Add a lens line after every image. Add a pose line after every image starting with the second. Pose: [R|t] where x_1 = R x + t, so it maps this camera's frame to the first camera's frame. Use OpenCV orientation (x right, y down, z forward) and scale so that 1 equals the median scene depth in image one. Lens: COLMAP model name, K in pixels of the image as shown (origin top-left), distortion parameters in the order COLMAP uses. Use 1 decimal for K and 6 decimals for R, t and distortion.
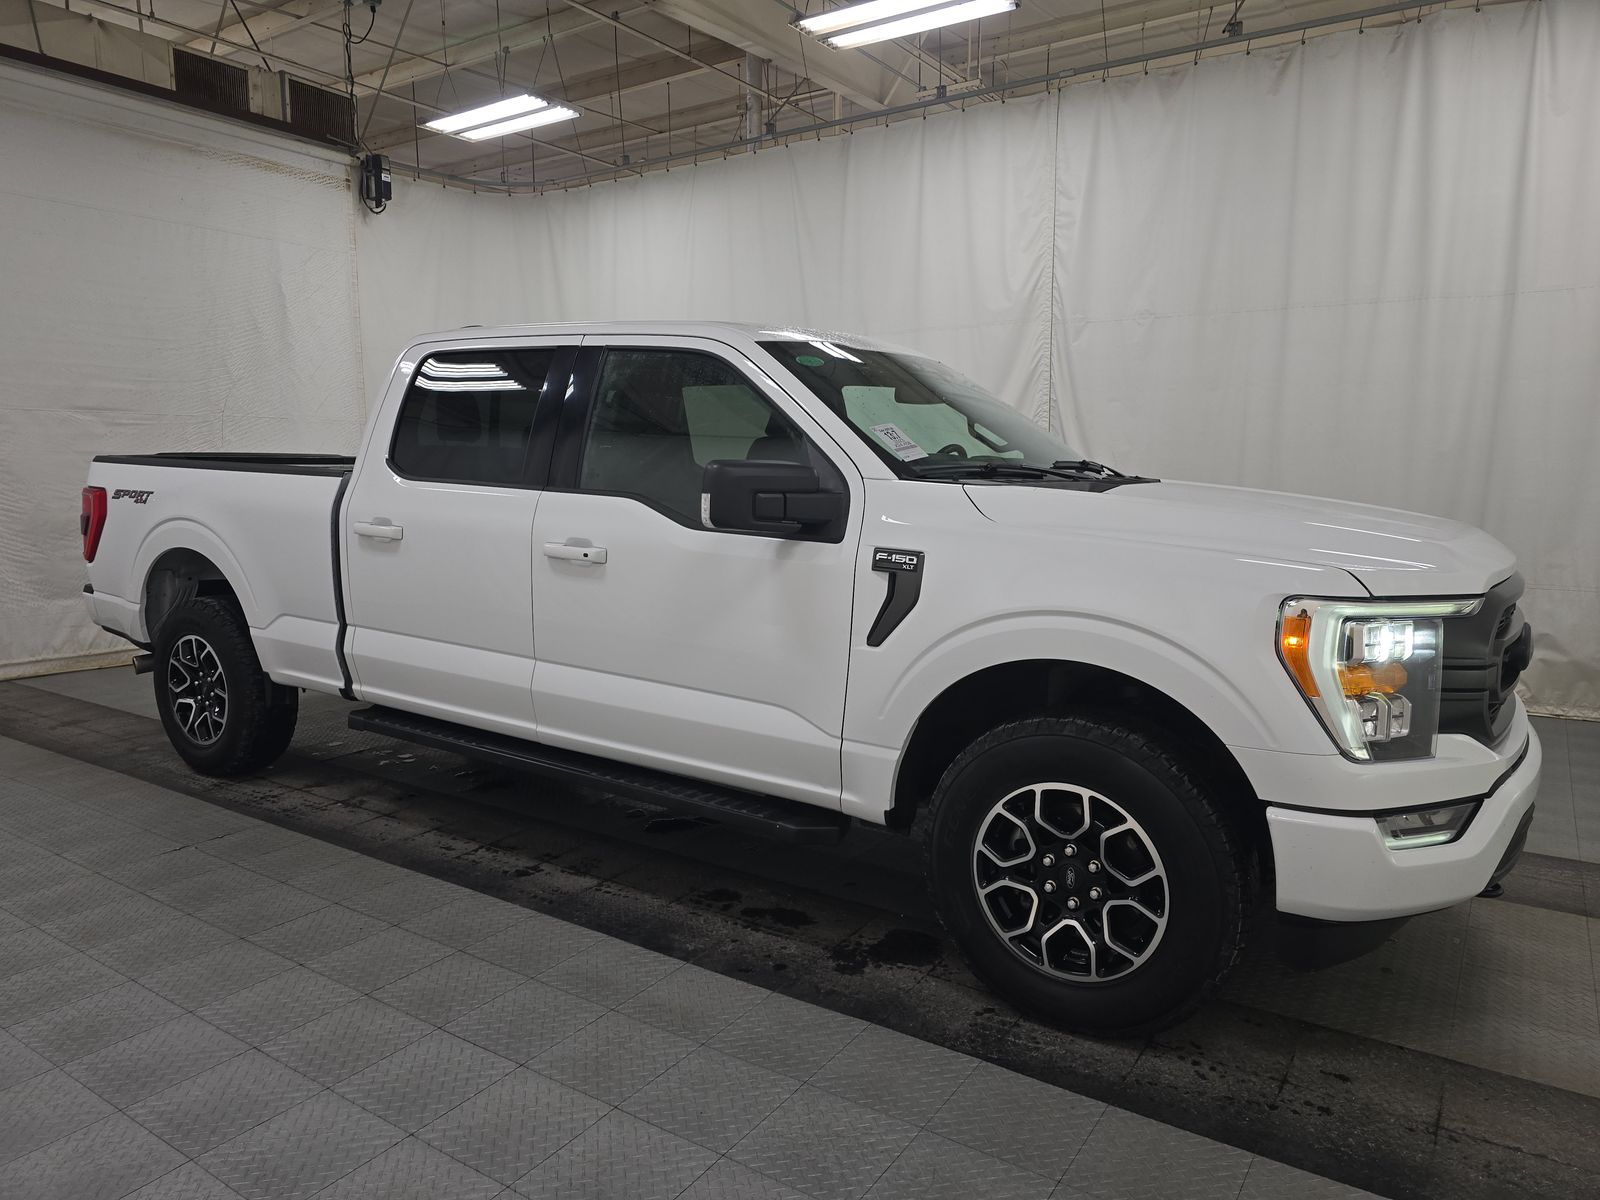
lens RADIAL K [[1092.3, 0, 800.0], [0, 1092.3, 600.0], [0, 0, 1]] dist [0.095979, -0.110003]
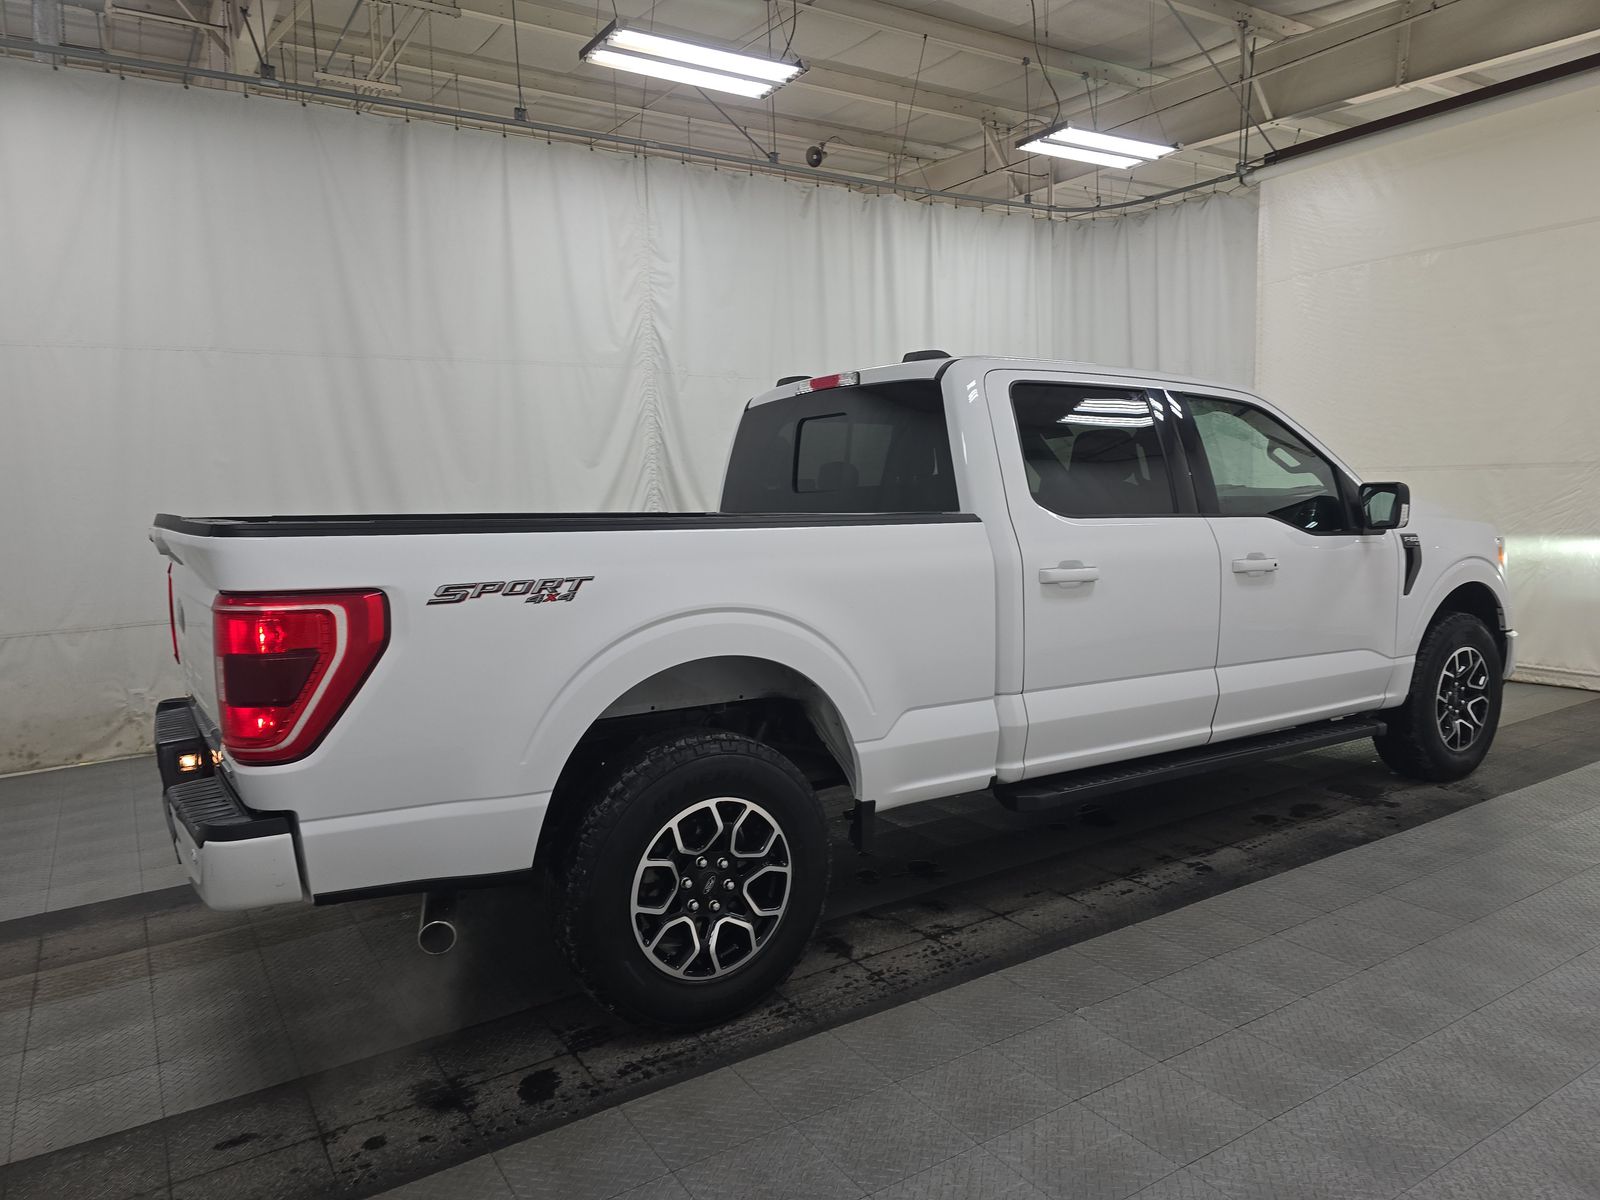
lens RADIAL K [[1092.3, 0, 800.0], [0, 1092.3, 600.0], [0, 0, 1]] dist [0.095979, -0.110003]
pose [[0.376585, -0.107600, 0.920112, -1.299167], [0.145975, 0.987716, 0.055761, -0.125512], [-0.914809, 0.113315, 0.387666, 0.859294]]
